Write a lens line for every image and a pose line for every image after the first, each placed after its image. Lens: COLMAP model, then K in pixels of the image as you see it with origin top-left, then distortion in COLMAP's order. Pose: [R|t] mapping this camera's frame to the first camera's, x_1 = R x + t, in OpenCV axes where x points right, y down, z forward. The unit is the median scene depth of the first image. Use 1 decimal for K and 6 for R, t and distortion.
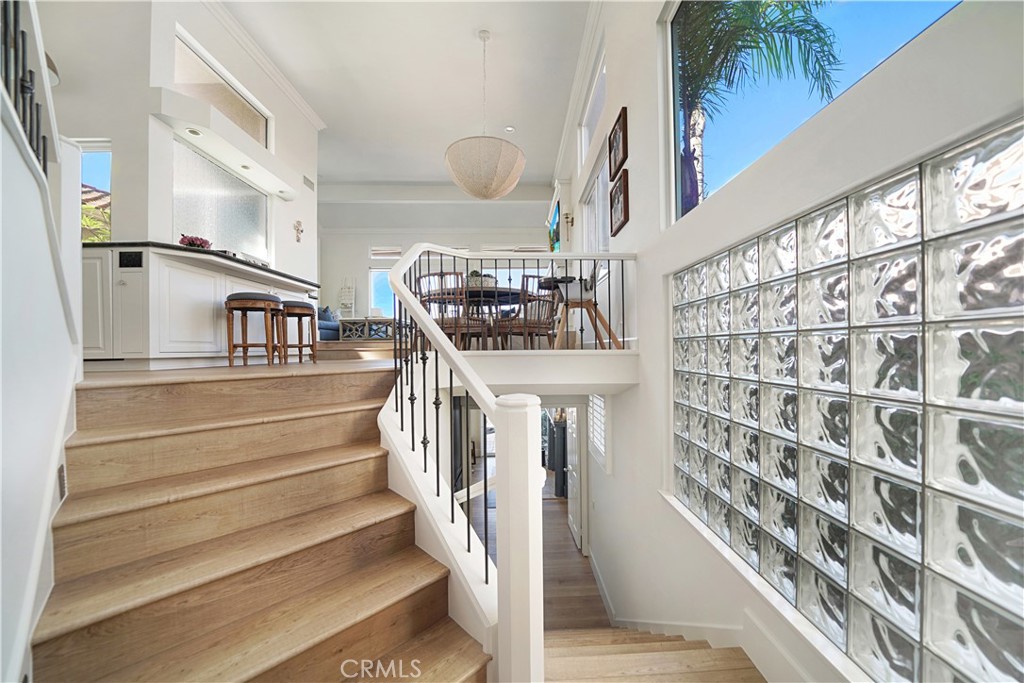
lens RADIAL K [[372.4, 0, 512.0], [0, 372.4, 341.5], [0, 0, 1]] dist [0.000070, 0.000139]
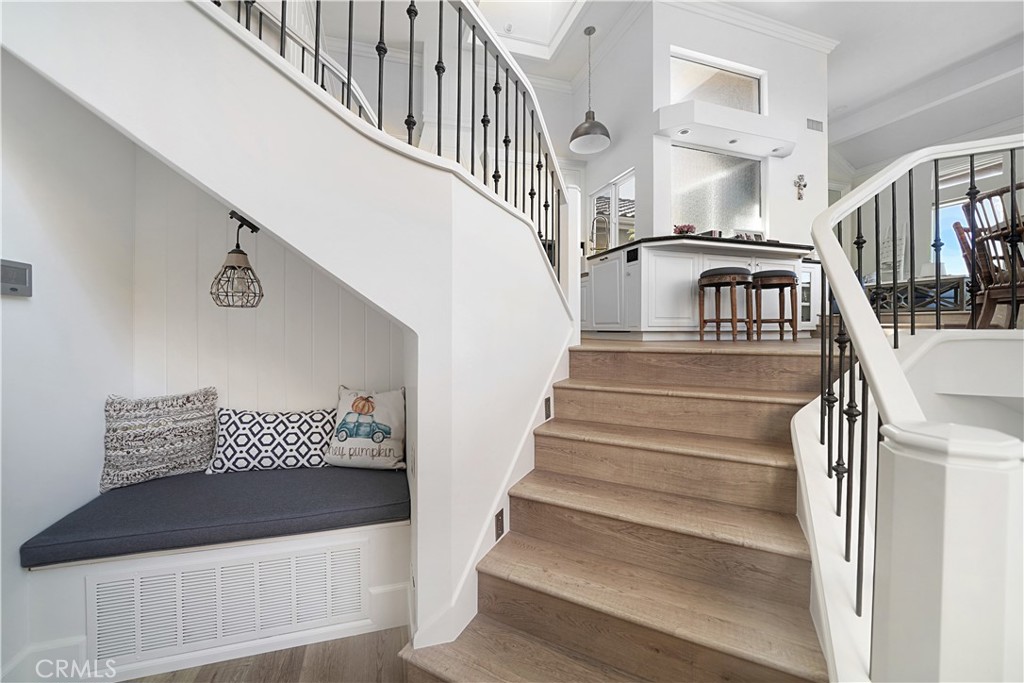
lens RADIAL K [[392.9, 0, 510.5], [0, 392.9, 324.0], [0, 0, 1]] dist [-0.009440, -0.000027]
pose [[0.304943, 0.005151, -0.952357, 0.157210], [0.014527, 0.999844, 0.010060, 0.000917], [0.952260, -0.016902, 0.304821, 0.164924]]
